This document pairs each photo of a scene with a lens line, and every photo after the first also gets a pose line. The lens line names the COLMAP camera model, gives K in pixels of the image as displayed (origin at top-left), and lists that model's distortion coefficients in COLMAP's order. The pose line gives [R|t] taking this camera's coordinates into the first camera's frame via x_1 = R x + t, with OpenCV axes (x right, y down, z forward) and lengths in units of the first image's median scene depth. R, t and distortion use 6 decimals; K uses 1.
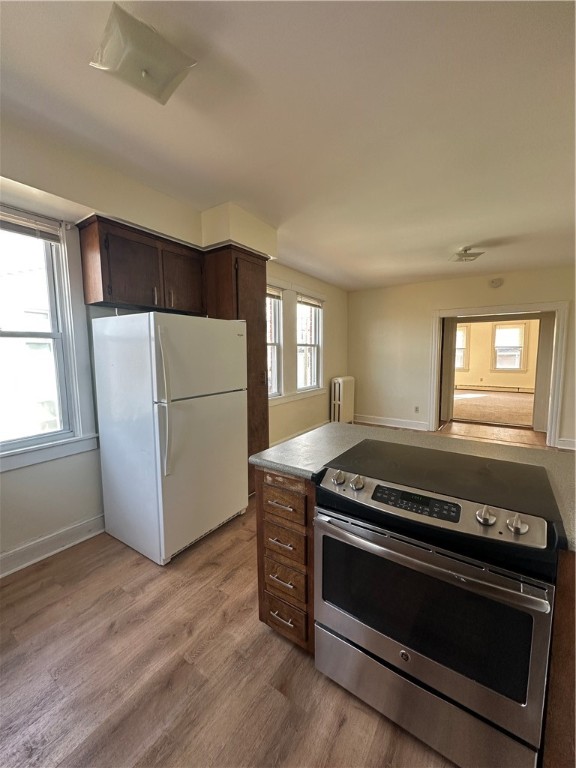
lens RADIAL K [[304.8, 0, 288.0], [0, 304.8, 384.0], [0, 0, 1]] dist [-0.001428, -0.000014]
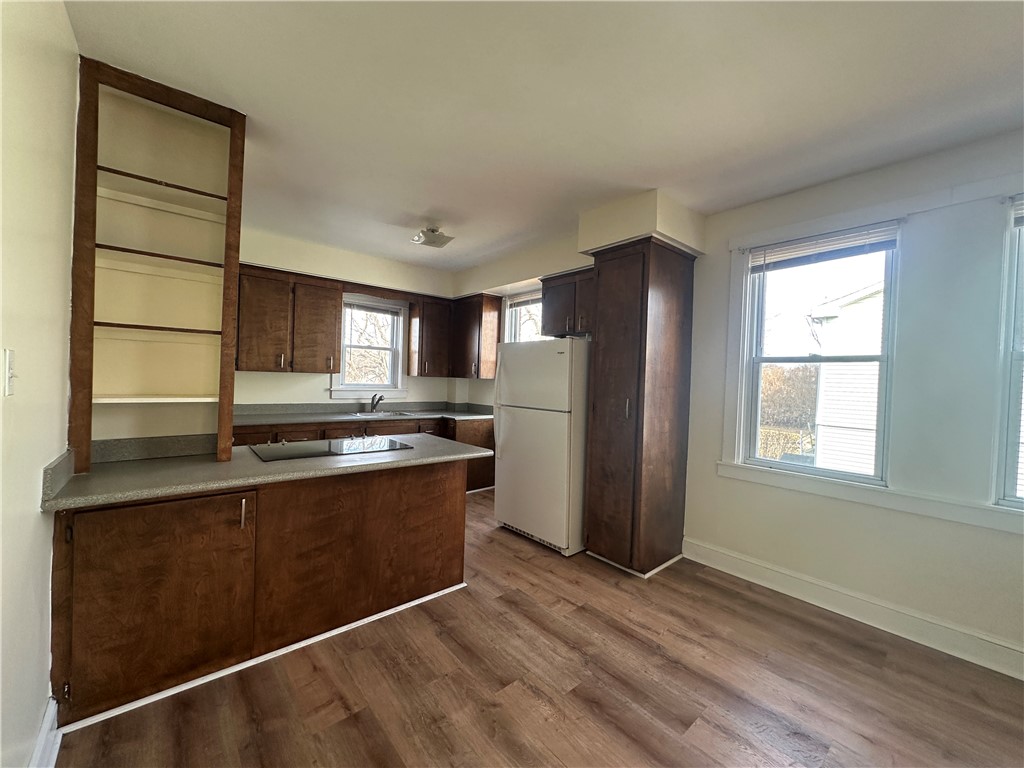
lens RADIAL K [[406.4, 0, 511.0], [0, 406.4, 383.2], [0, 0, 1]] dist [-0.001428, -0.000014]
pose [[-0.252337, 0.016073, -0.967506, 1.392660], [-0.130339, 0.990185, 0.050444, -0.133921], [0.958821, 0.138832, -0.247766, 1.499534]]
